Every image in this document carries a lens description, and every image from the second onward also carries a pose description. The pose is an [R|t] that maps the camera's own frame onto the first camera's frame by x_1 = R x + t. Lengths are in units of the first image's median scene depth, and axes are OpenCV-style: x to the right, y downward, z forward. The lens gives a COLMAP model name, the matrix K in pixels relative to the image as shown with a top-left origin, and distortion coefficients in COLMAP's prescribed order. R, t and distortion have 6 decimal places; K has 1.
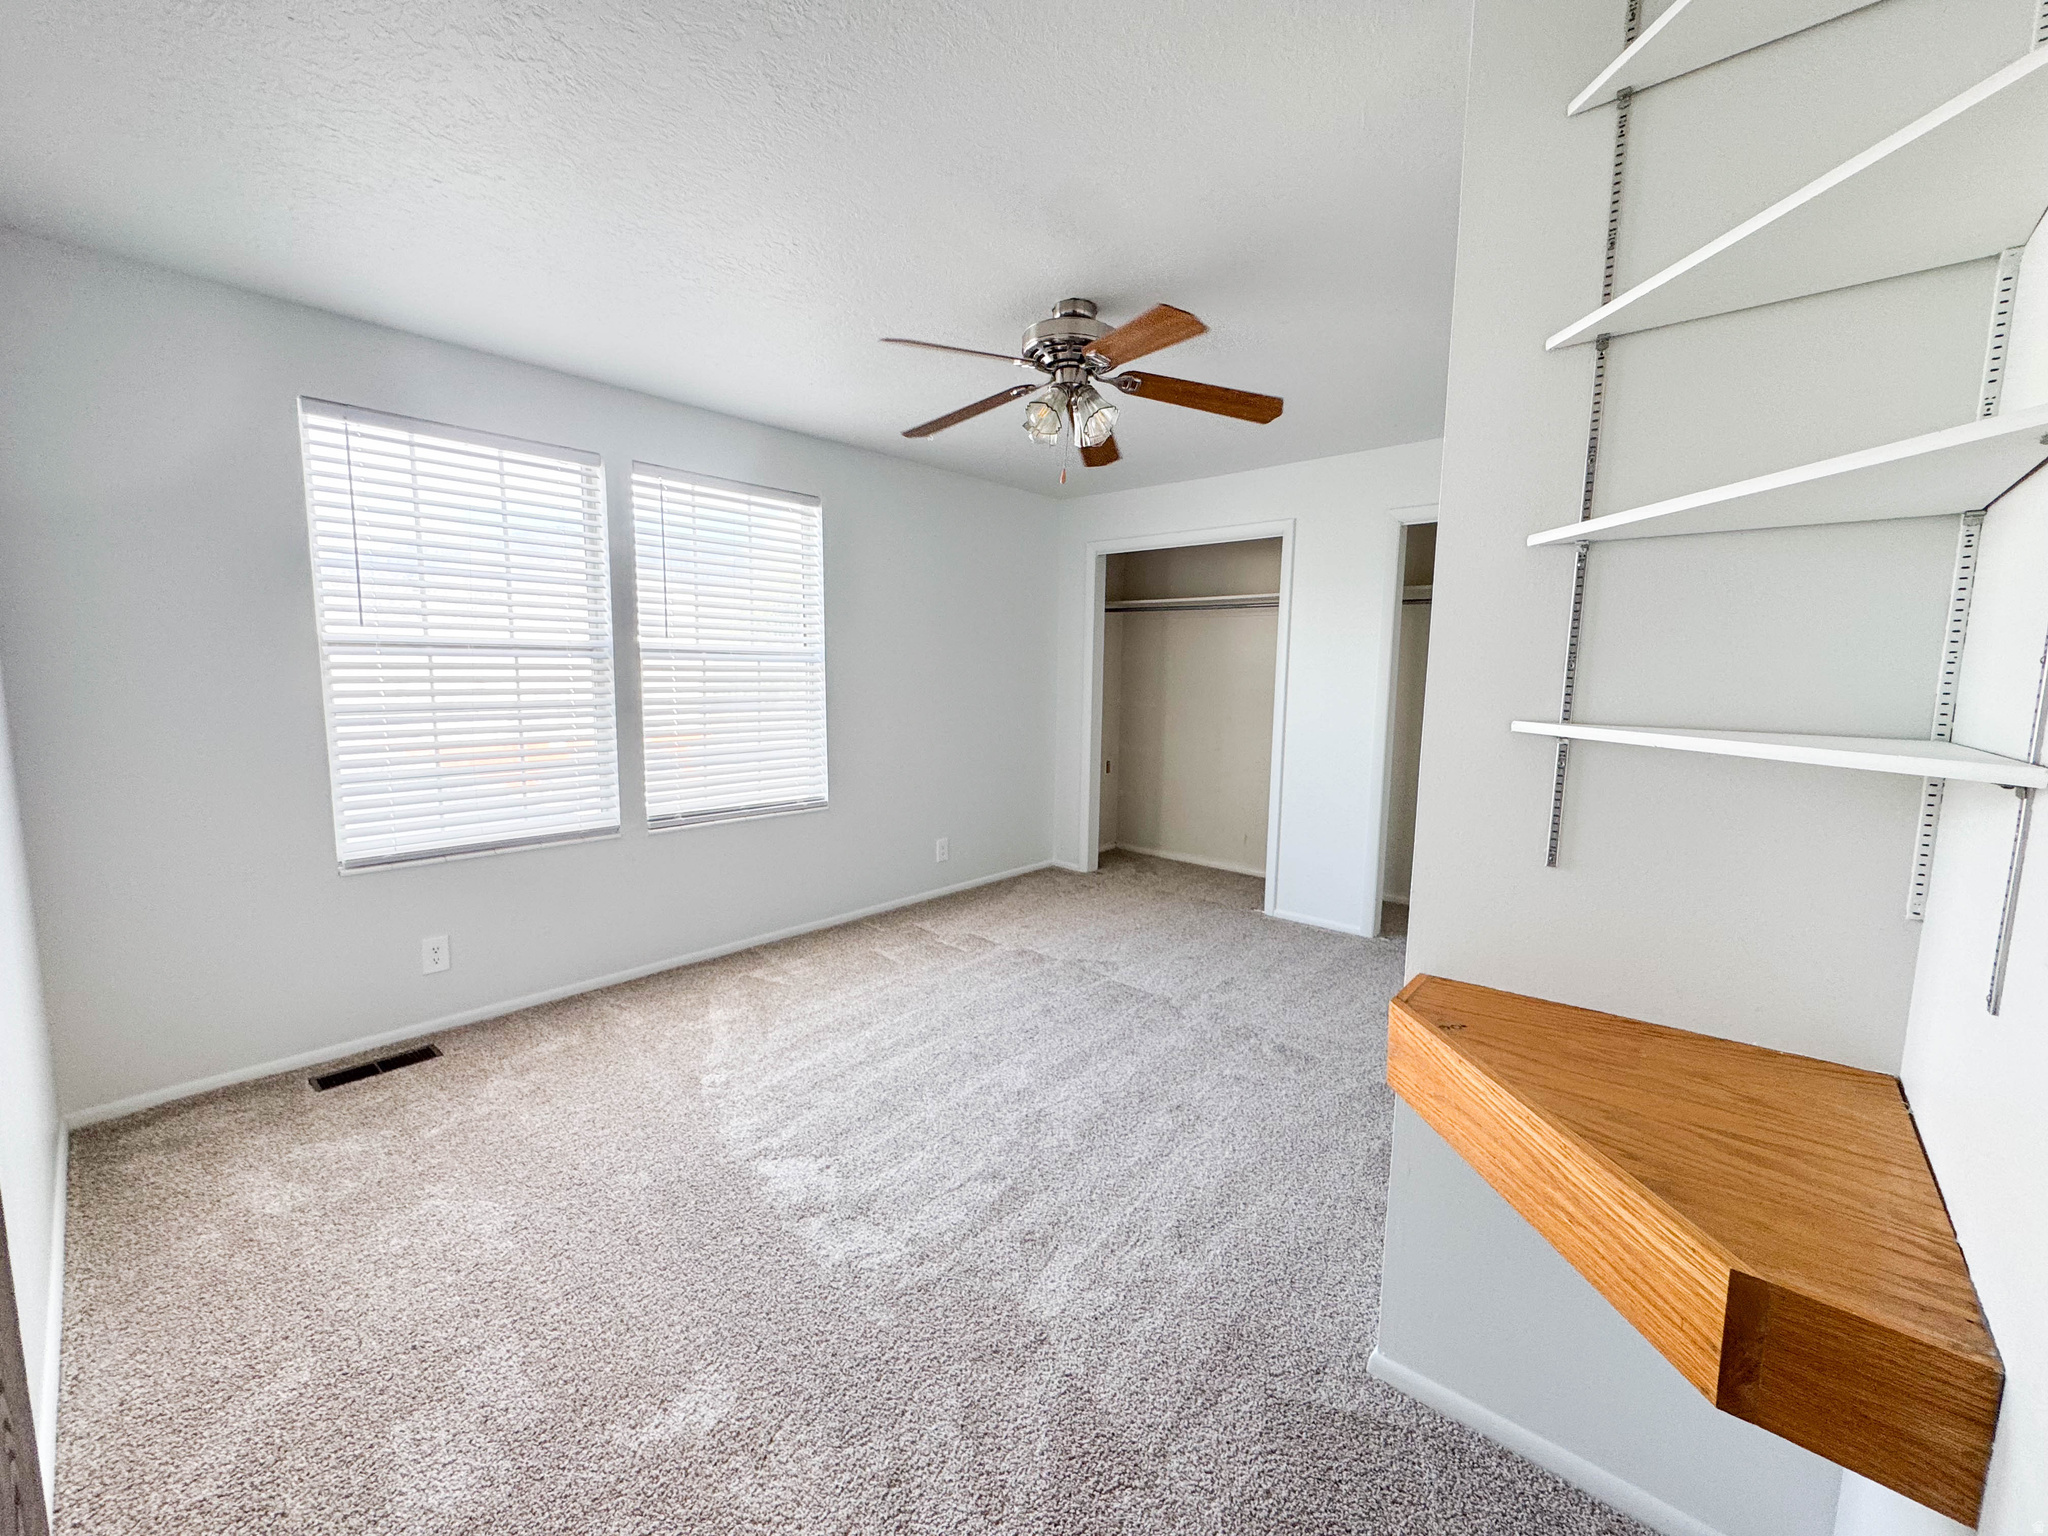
lens RADIAL K [[814.2, 0, 1026.7], [0, 814.2, 774.5], [0, 0, 1]] dist [-0.002614, 0.000506]
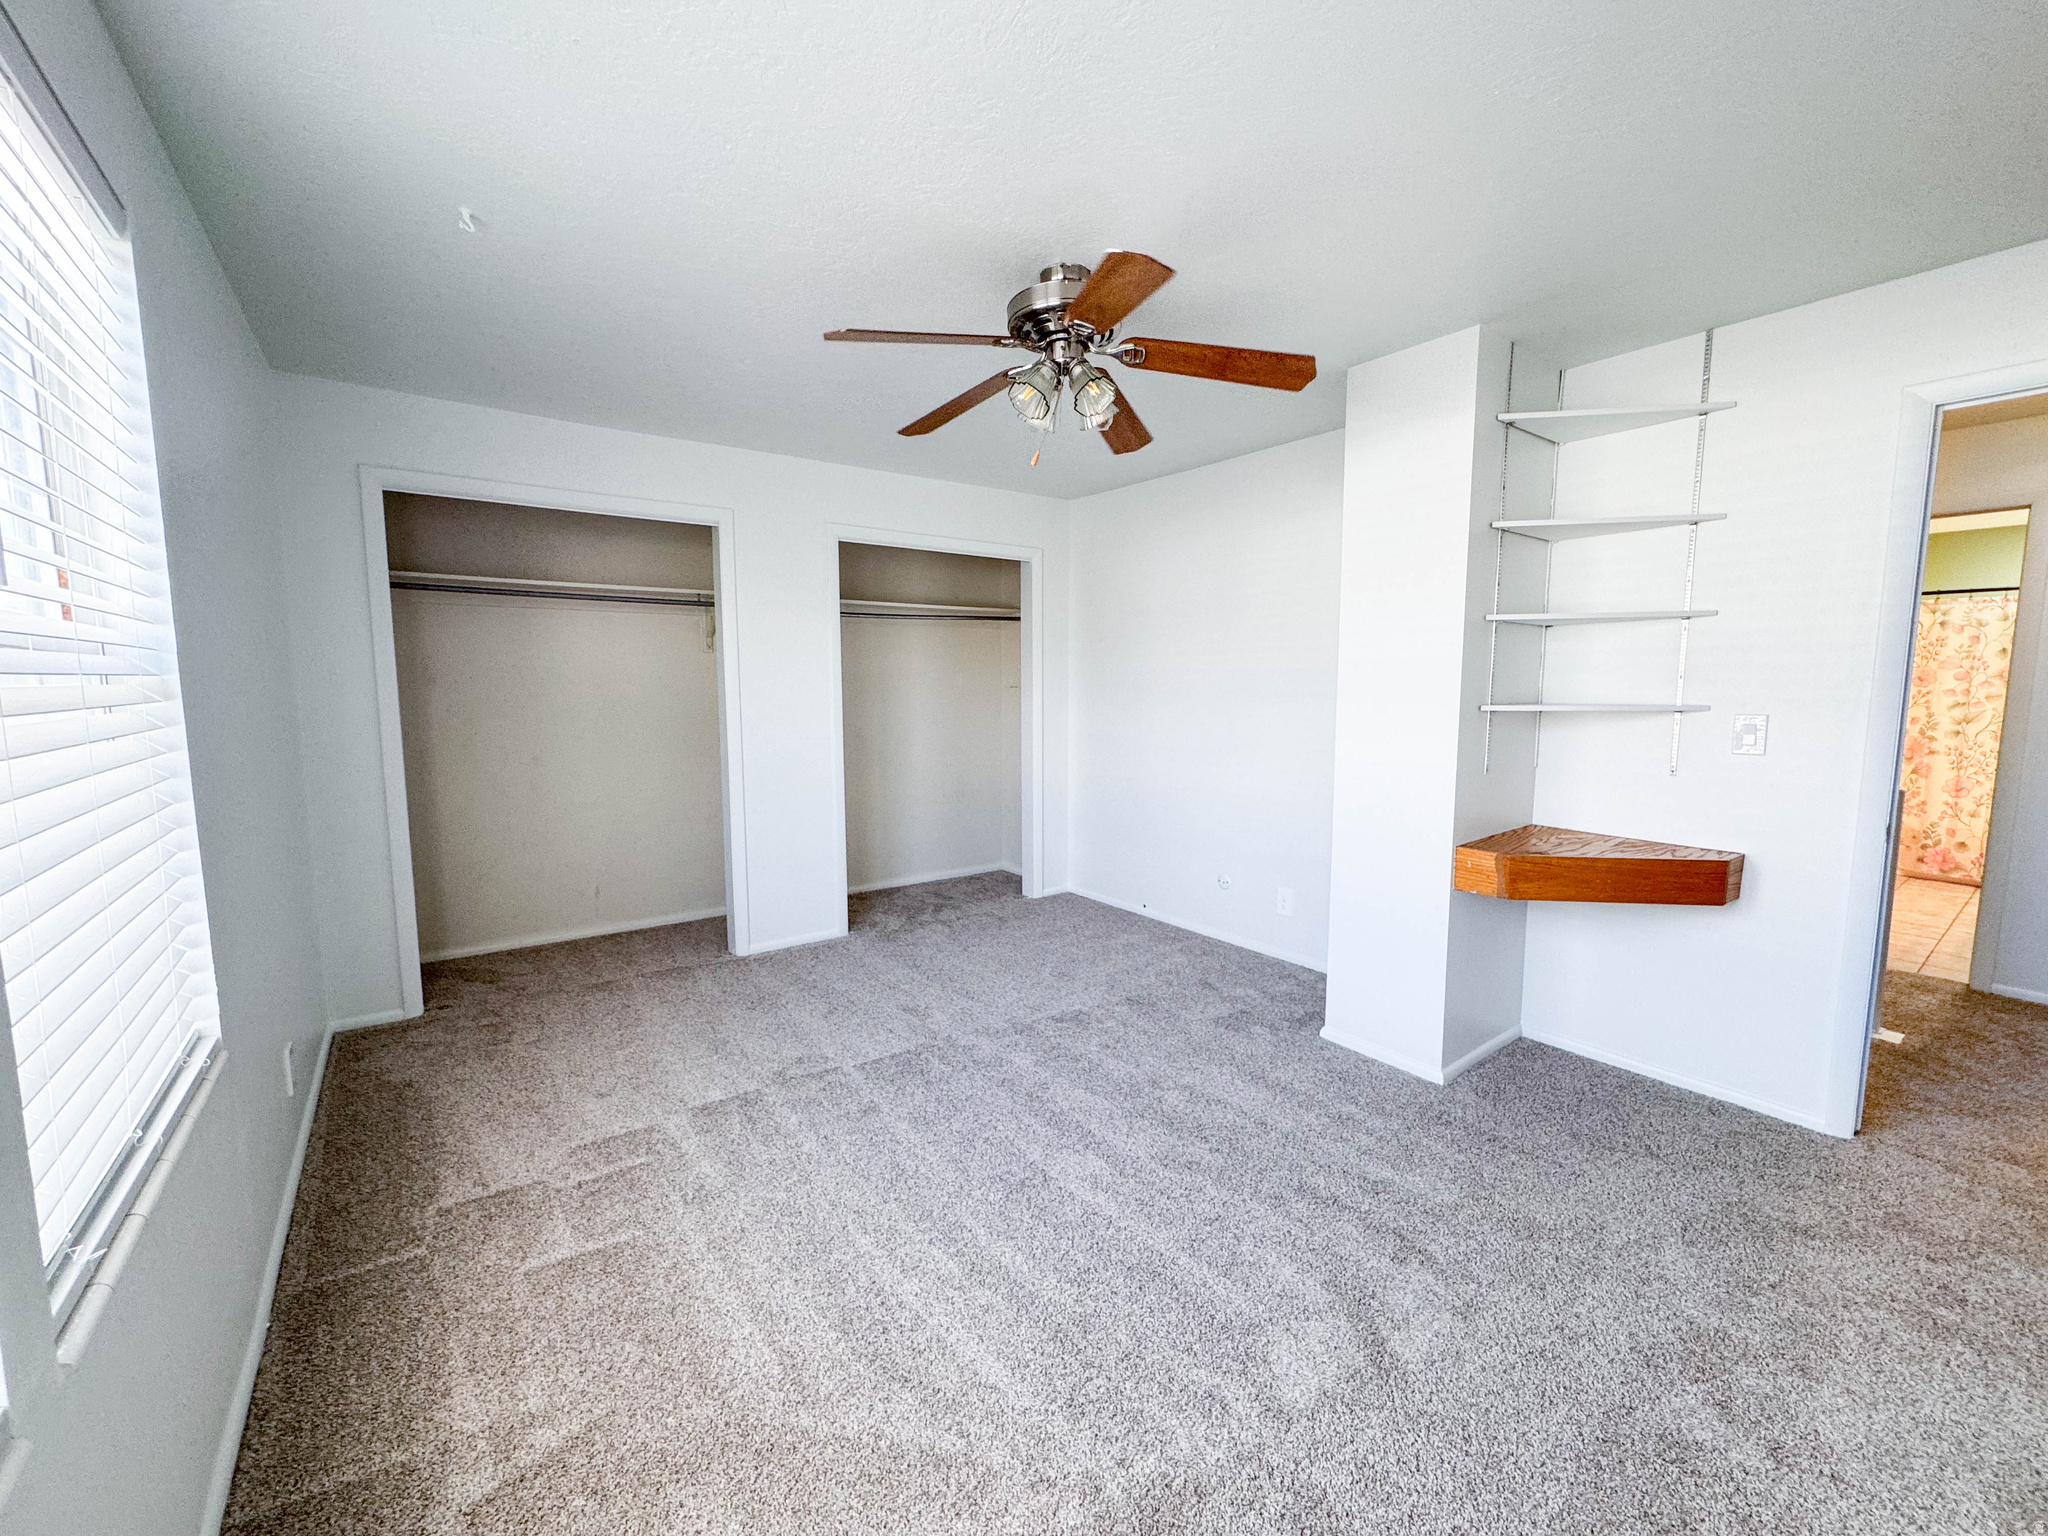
lens RADIAL K [[814.2, 0, 1025.1], [0, 814.2, 763.6], [0, 0, 1]] dist [-0.002614, 0.000506]
pose [[0.211762, -0.116121, 0.970398, -0.582805], [0.126817, 0.987786, 0.090528, -0.091563], [-0.969058, 0.103893, 0.223902, 0.594887]]
